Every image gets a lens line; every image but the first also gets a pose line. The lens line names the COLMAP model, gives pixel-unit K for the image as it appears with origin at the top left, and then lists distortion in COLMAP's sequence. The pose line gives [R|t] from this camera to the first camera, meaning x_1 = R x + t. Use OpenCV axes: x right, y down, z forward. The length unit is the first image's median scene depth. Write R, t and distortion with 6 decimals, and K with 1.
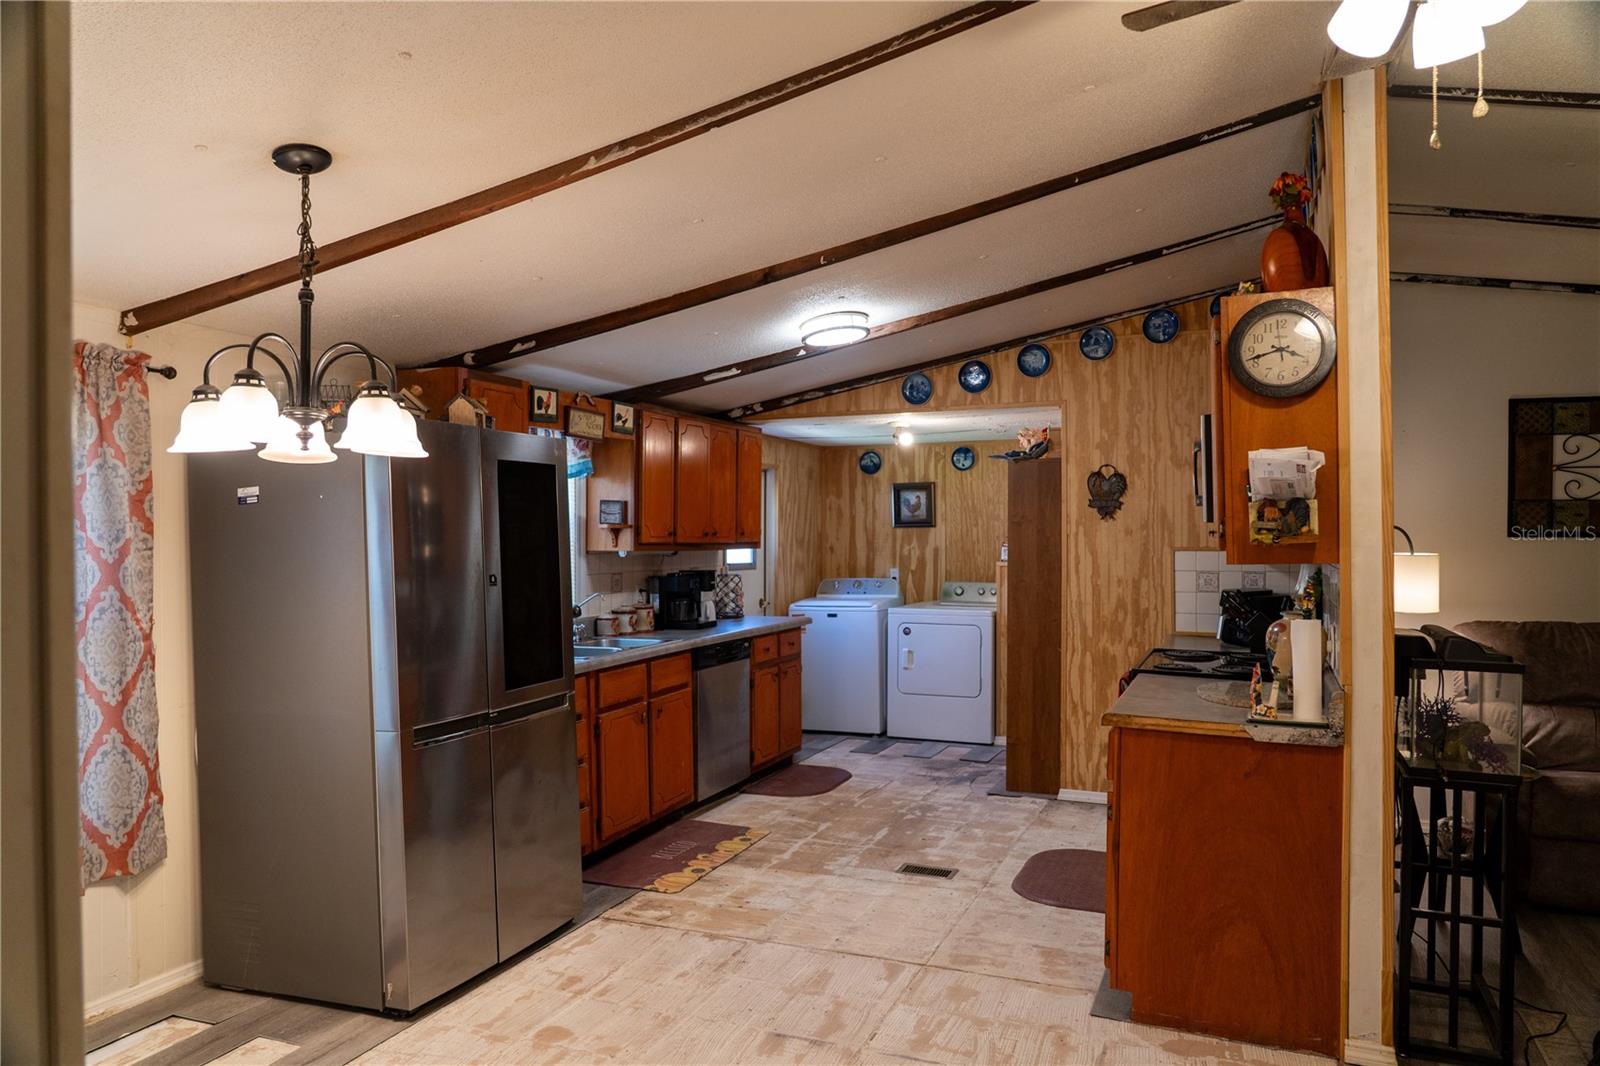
lens RADIAL K [[1095.7, 0, 795.4], [0, 1095.7, 537.0], [0, 0, 1]] dist [-0.019359, 0.014002]
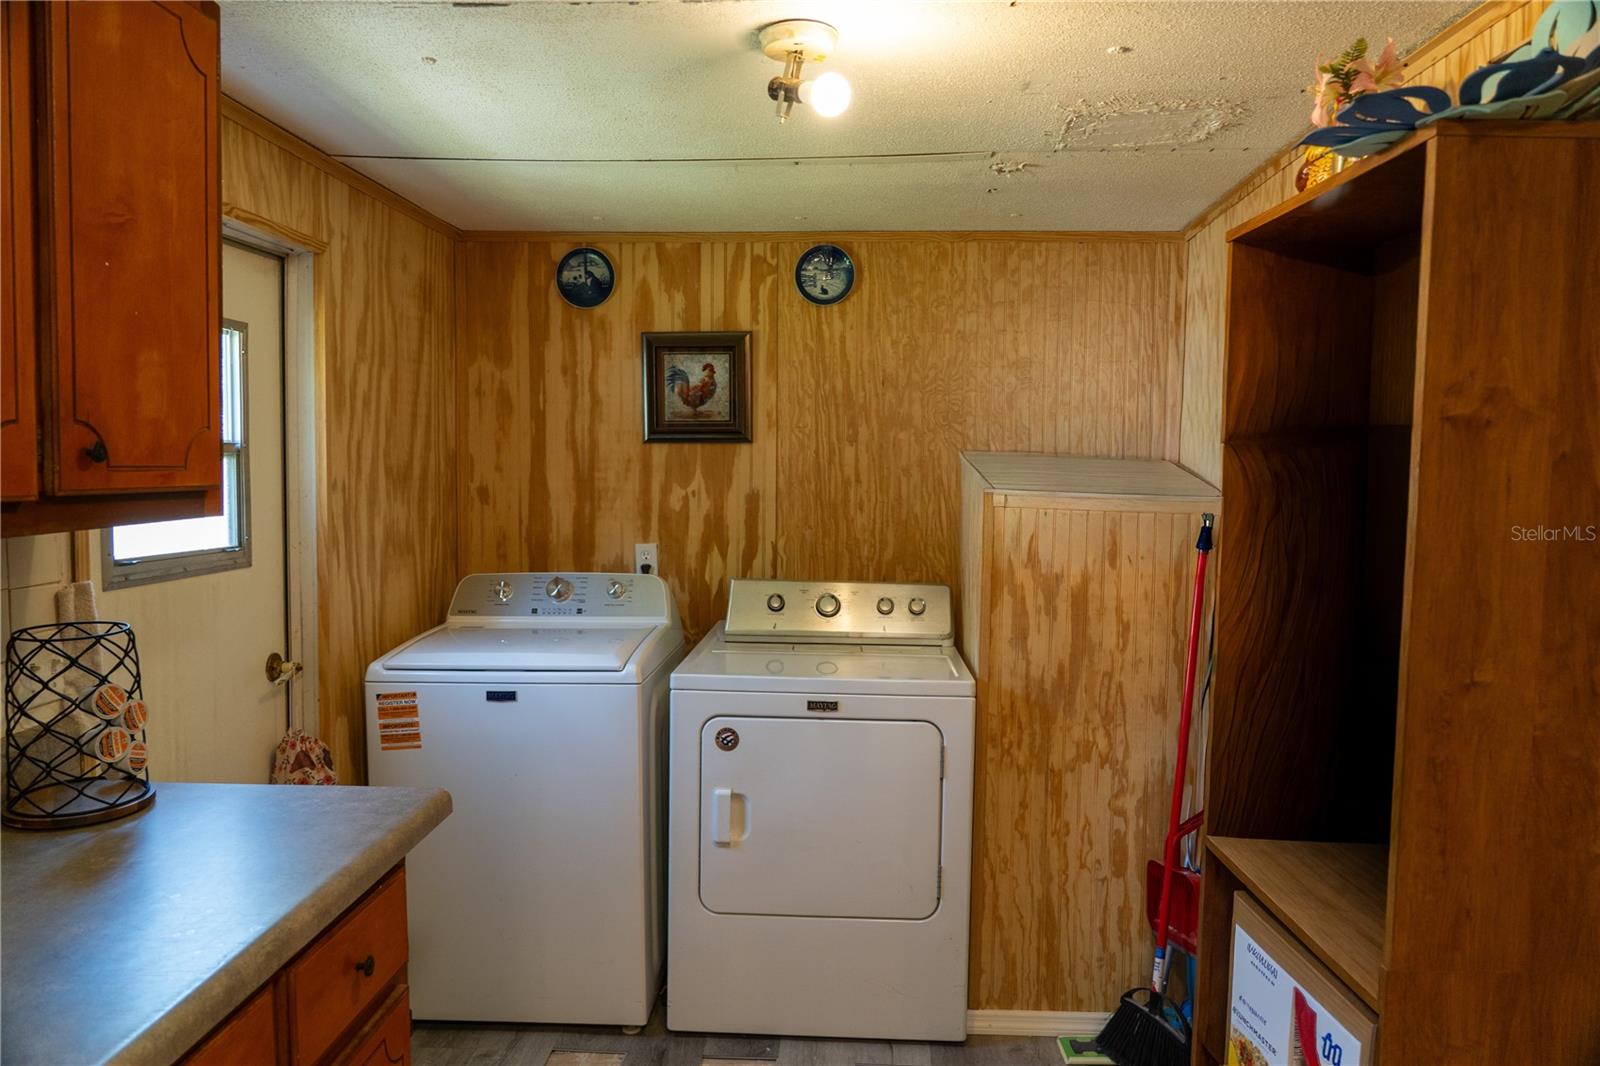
lens RADIAL K [[1095.7, 0, 798.2], [0, 1095.7, 532.9], [0, 0, 1]] dist [-0.019359, 0.014002]
pose [[0.938046, -0.010328, 0.346357, 0.002702], [-0.013414, 0.997724, 0.066079, -0.002757], [-0.346251, -0.066631, 0.935773, 0.605960]]
